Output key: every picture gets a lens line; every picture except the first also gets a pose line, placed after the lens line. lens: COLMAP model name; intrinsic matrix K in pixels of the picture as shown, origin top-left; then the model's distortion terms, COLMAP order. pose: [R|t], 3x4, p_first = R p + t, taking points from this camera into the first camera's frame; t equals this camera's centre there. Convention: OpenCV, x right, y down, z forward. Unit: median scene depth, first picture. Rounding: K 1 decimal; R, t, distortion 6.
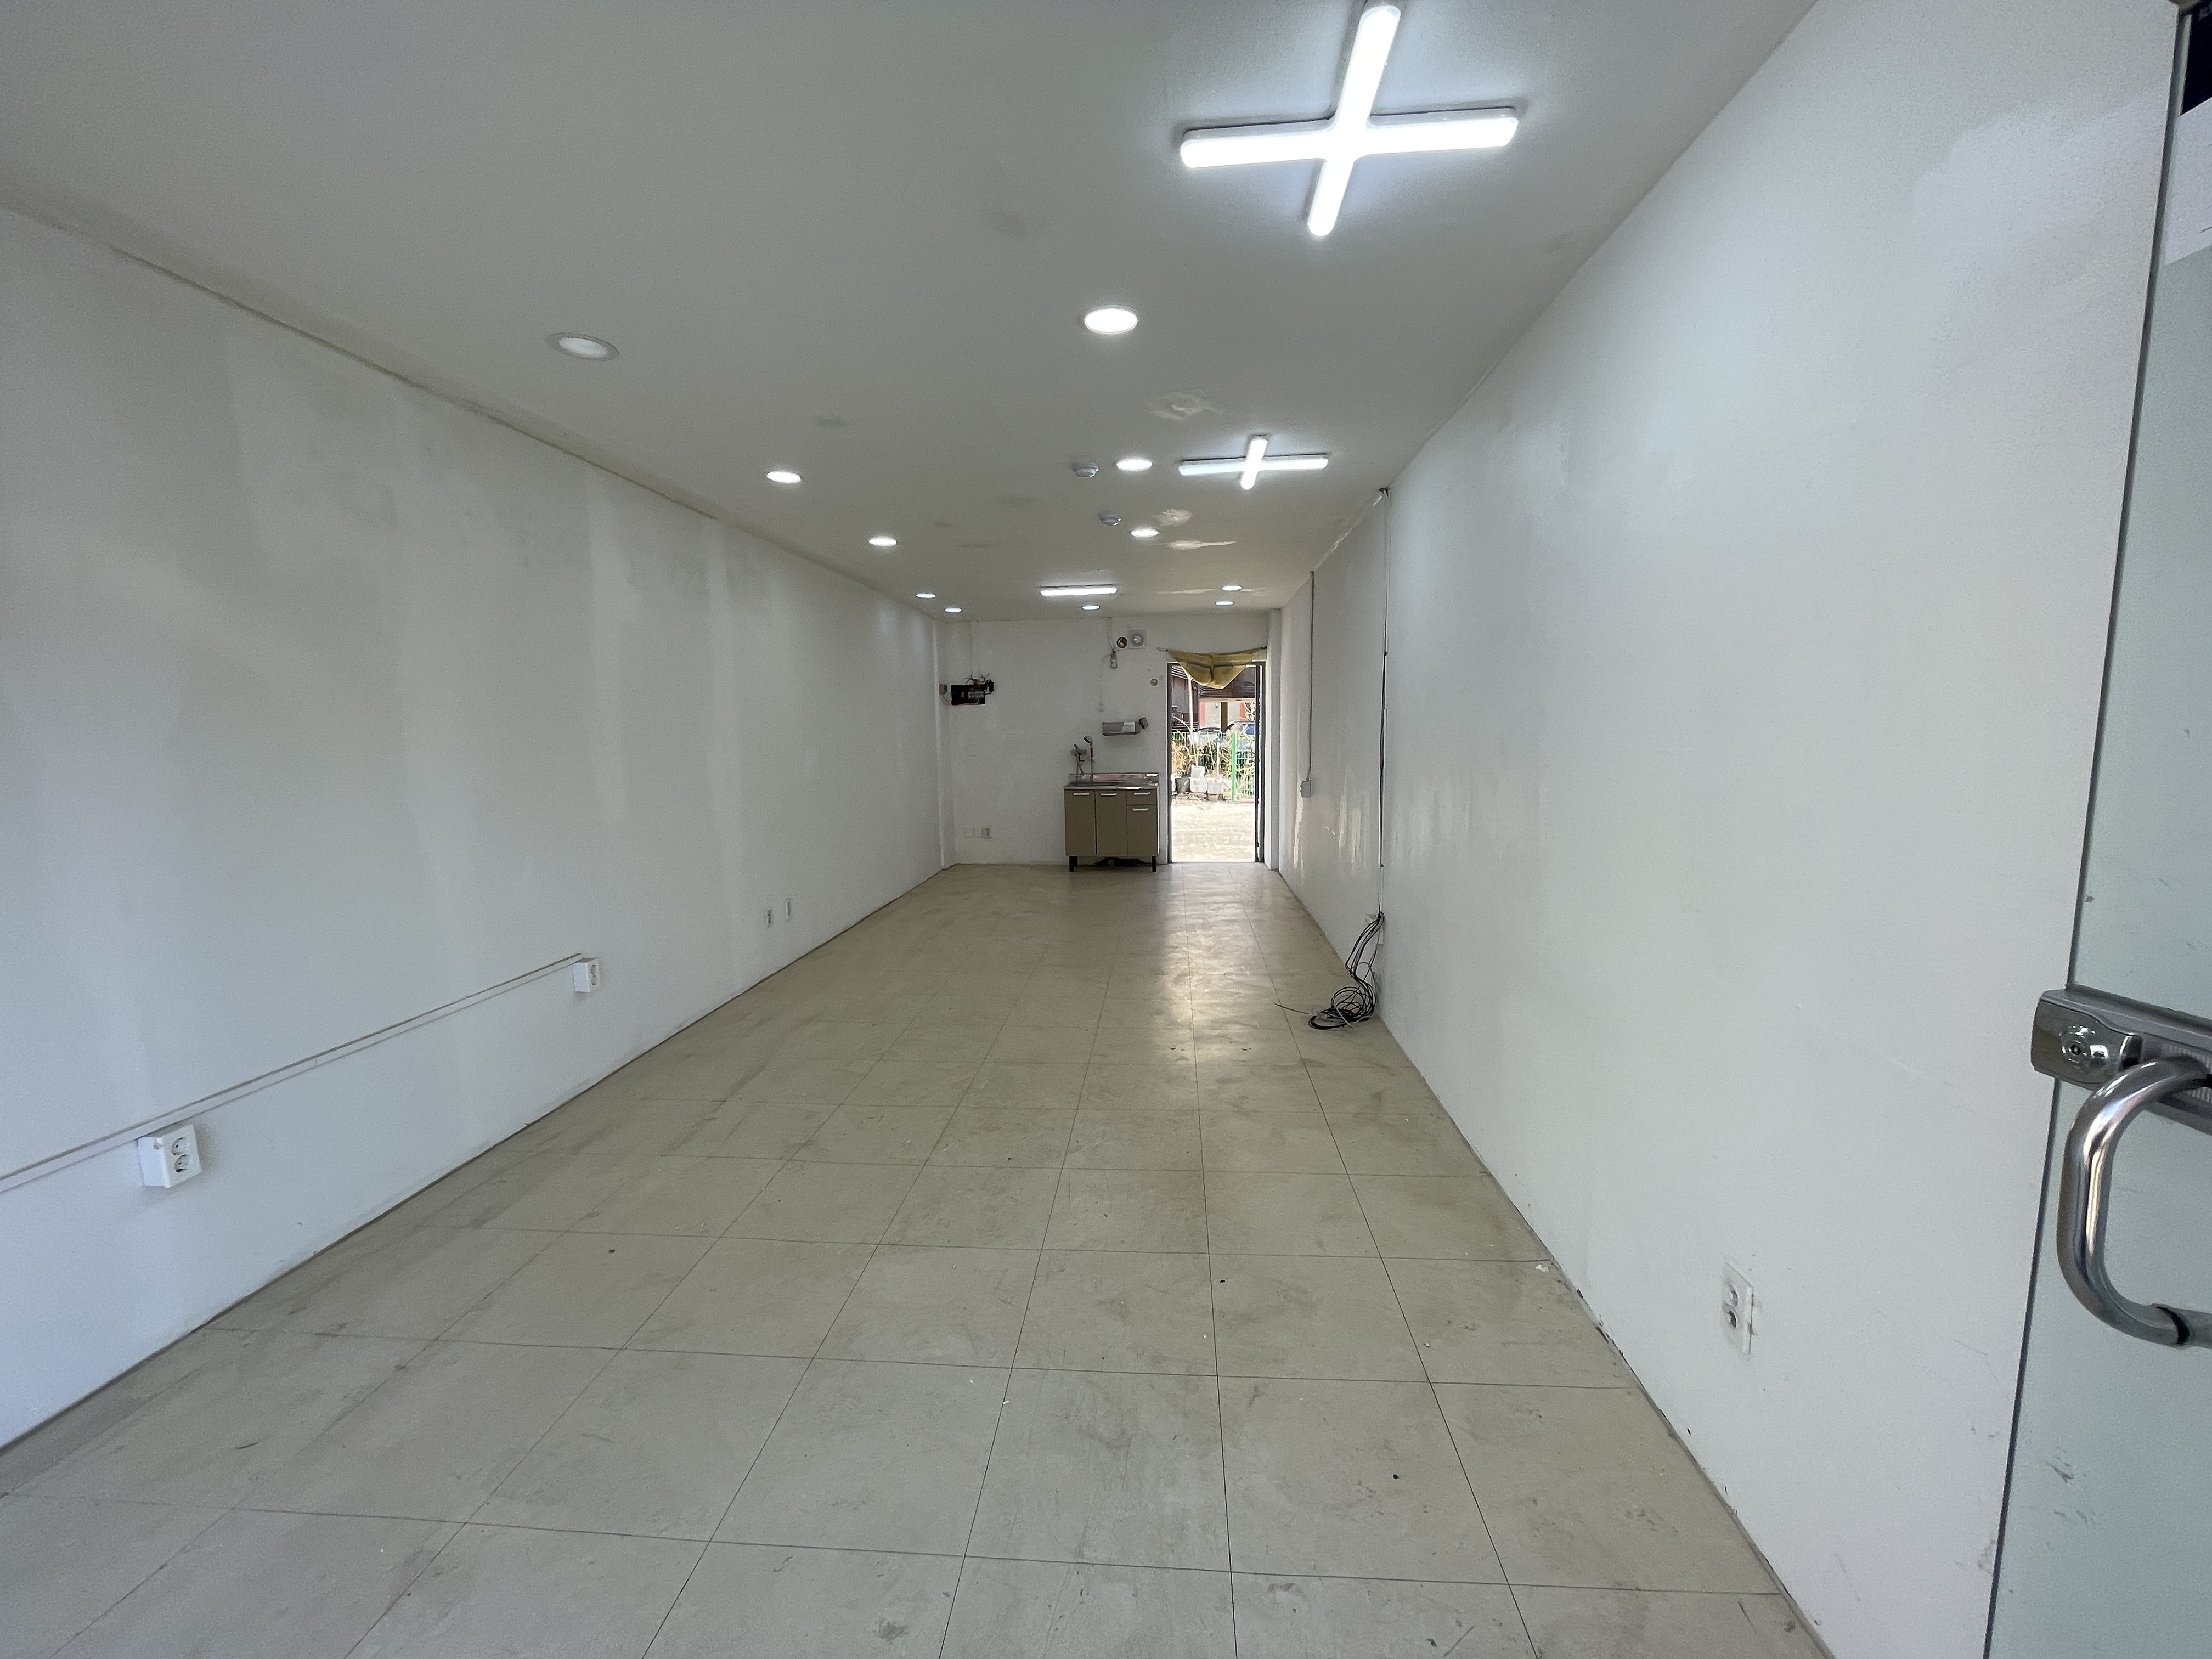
lens RADIAL K [[896.2, 0, 1112.6], [0, 896.2, 835.2], [0, 0, 1]] dist [-0.004258, -0.000202]
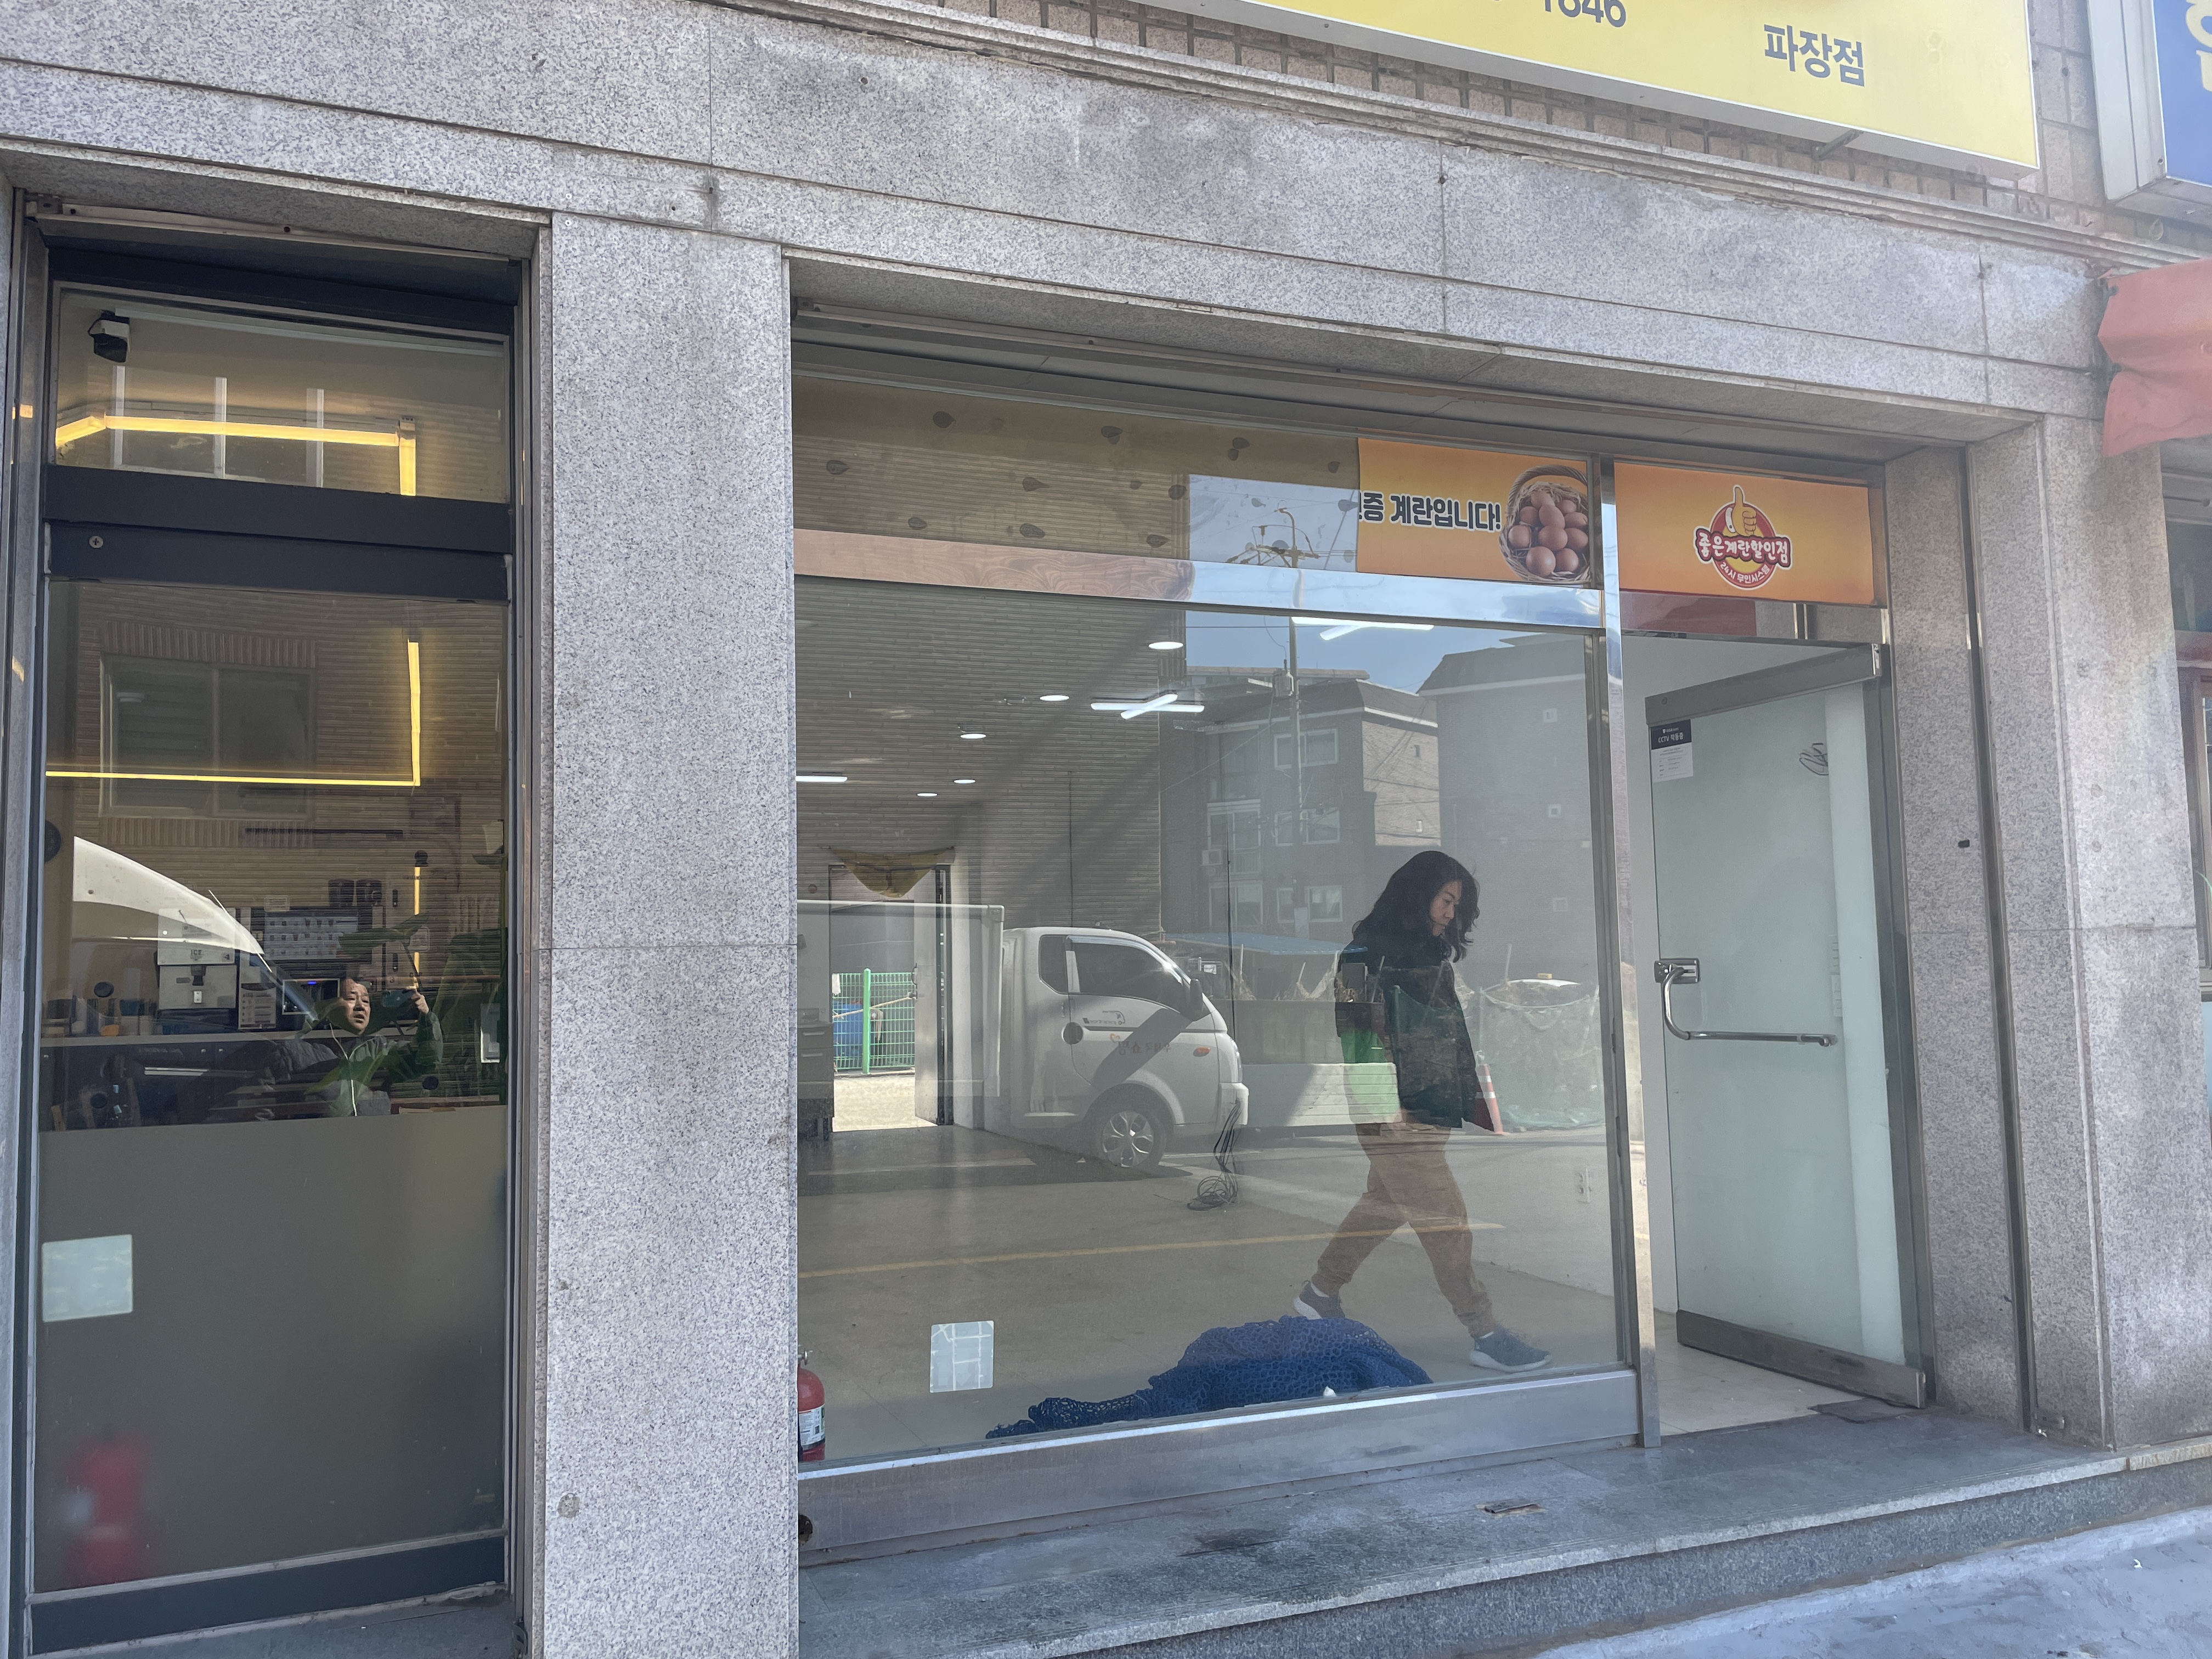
lens RADIAL K [[1667.5, 0, 1081.9], [0, 1667.5, 819.4], [0, 0, 1]] dist [0.053614, -0.076168]
pose [[0.901918, 0.033445, 0.430610, -0.364828], [0.060197, 0.977533, -0.202006, 0.072766], [-0.427691, 0.208114, 0.879641, -0.363530]]
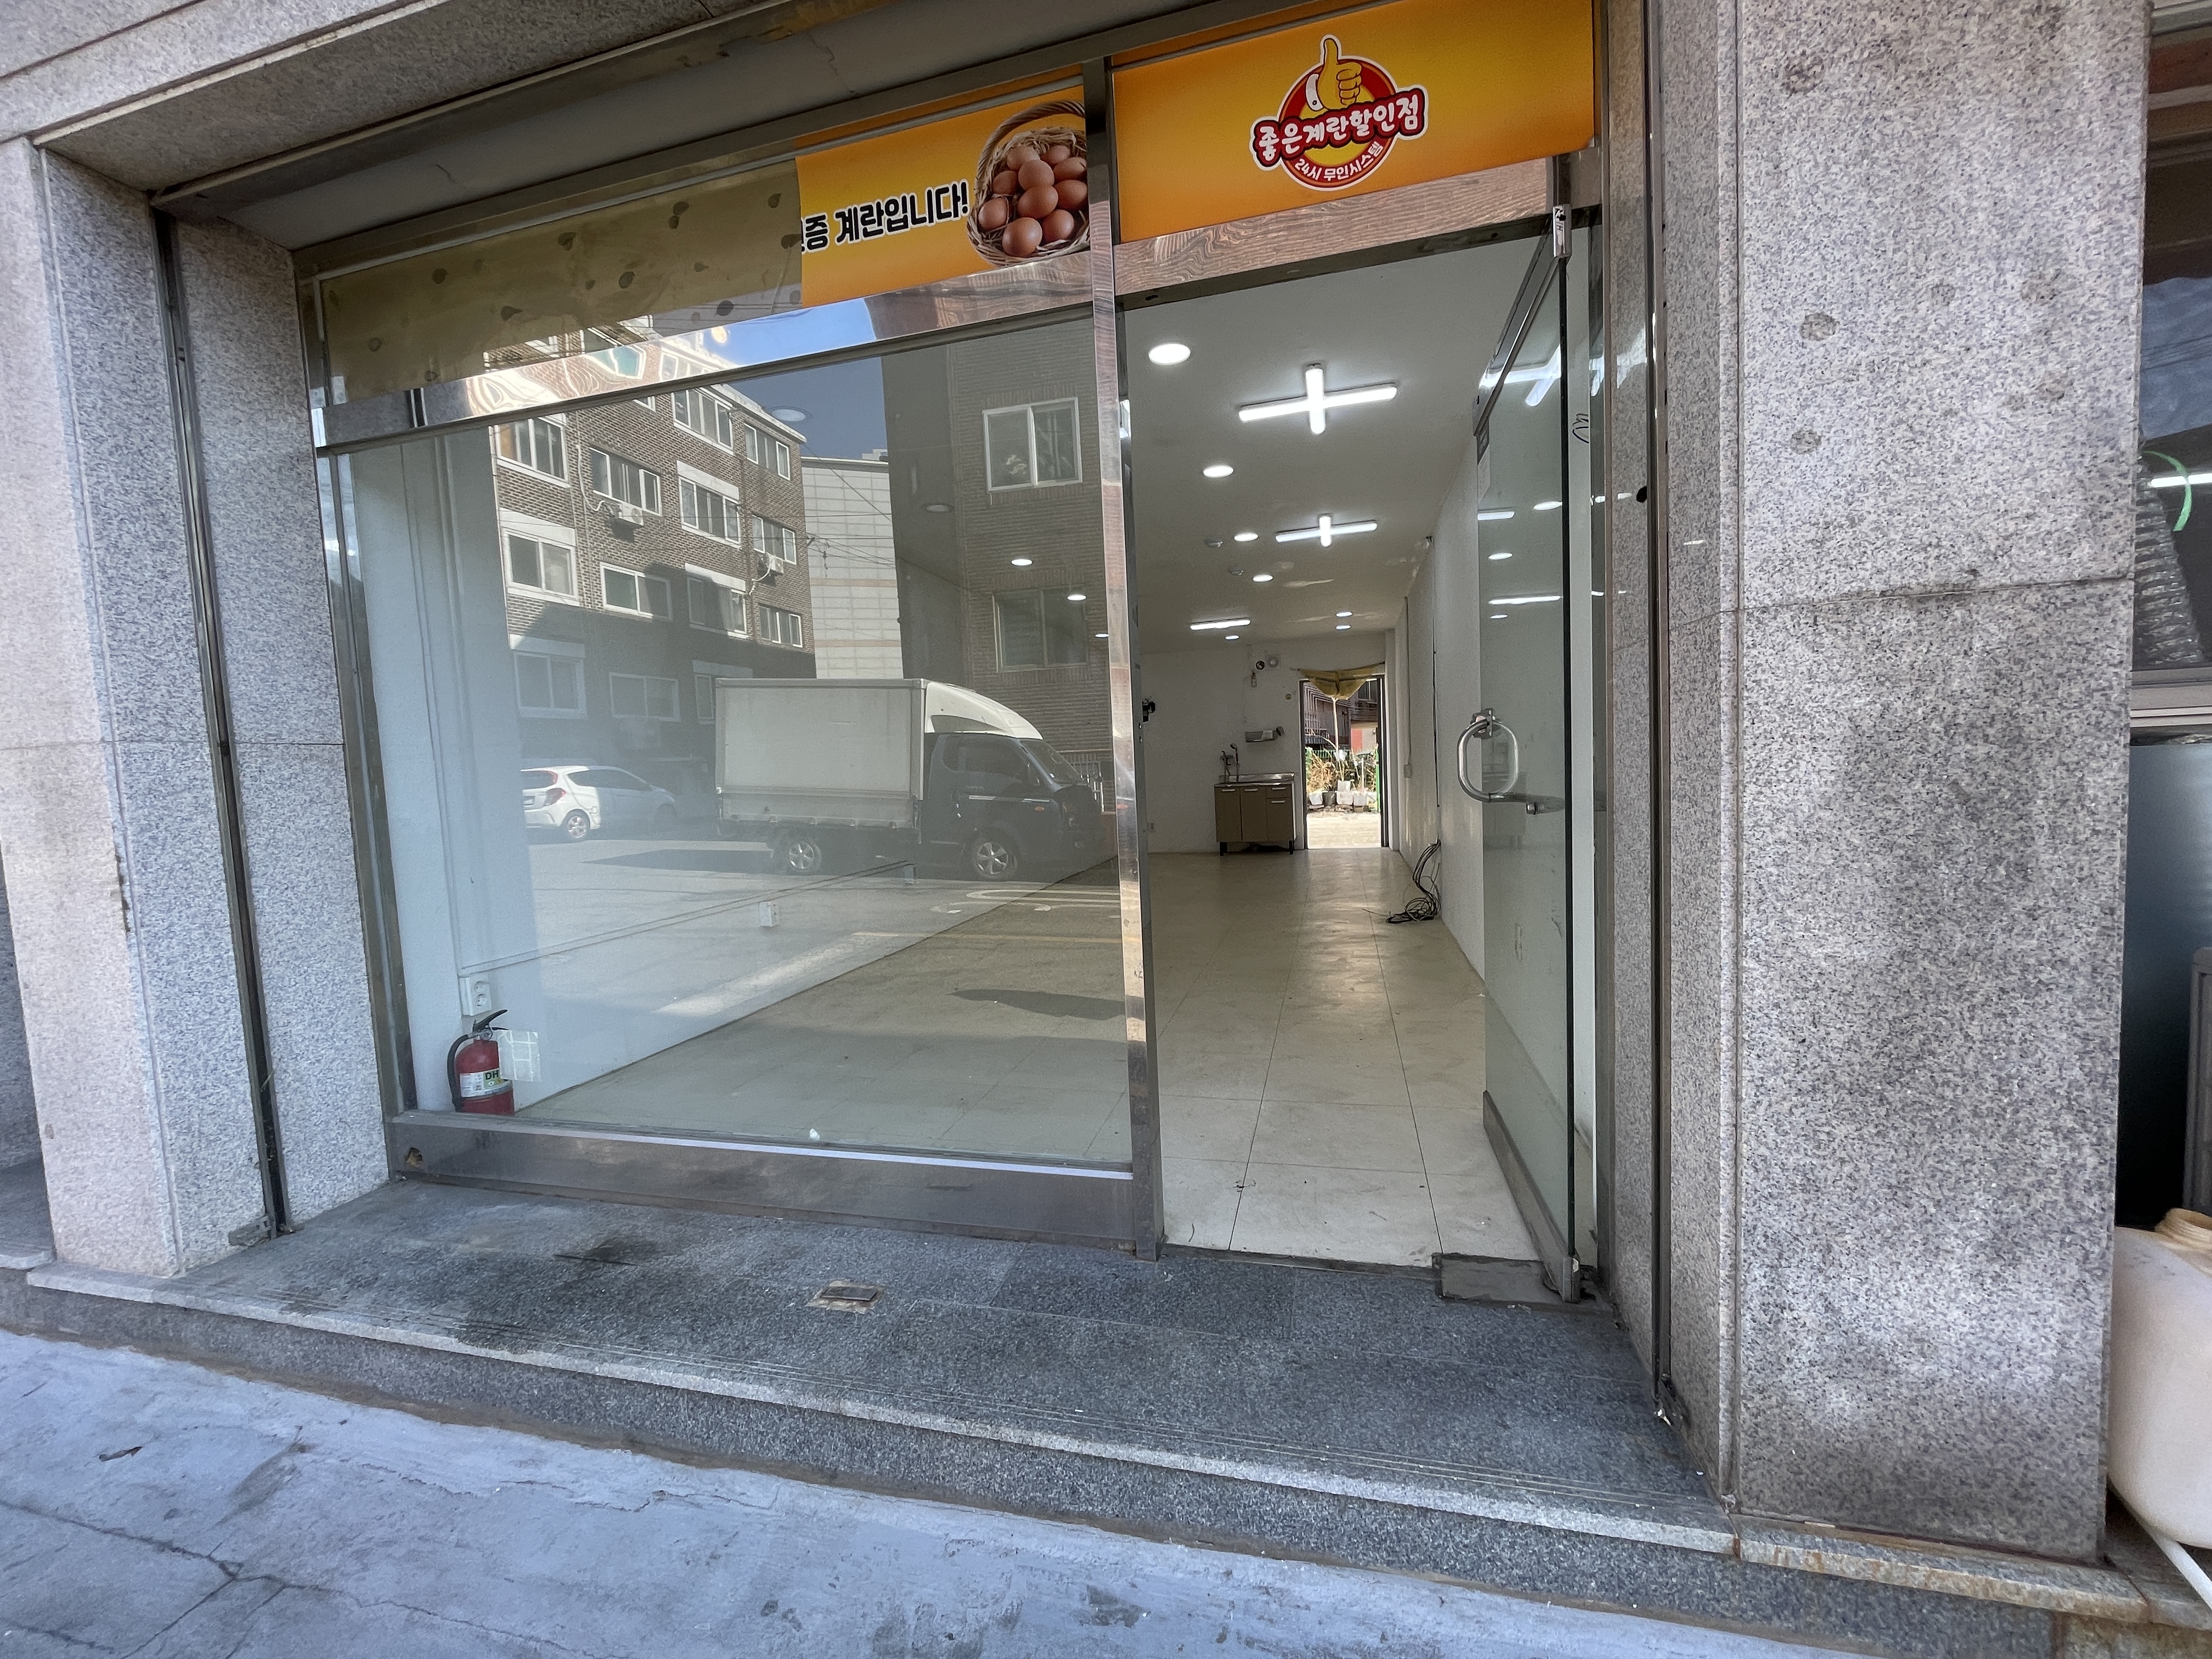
lens RADIAL K [[896.2, 0, 1114.6], [0, 896.2, 828.7], [0, 0, 1]] dist [-0.004258, -0.000202]
pose [[0.984168, -0.022017, -0.175864, 0.024741], [0.013280, 0.998625, -0.050703, 0.062581], [0.176738, 0.047565, 0.983108, -0.207171]]
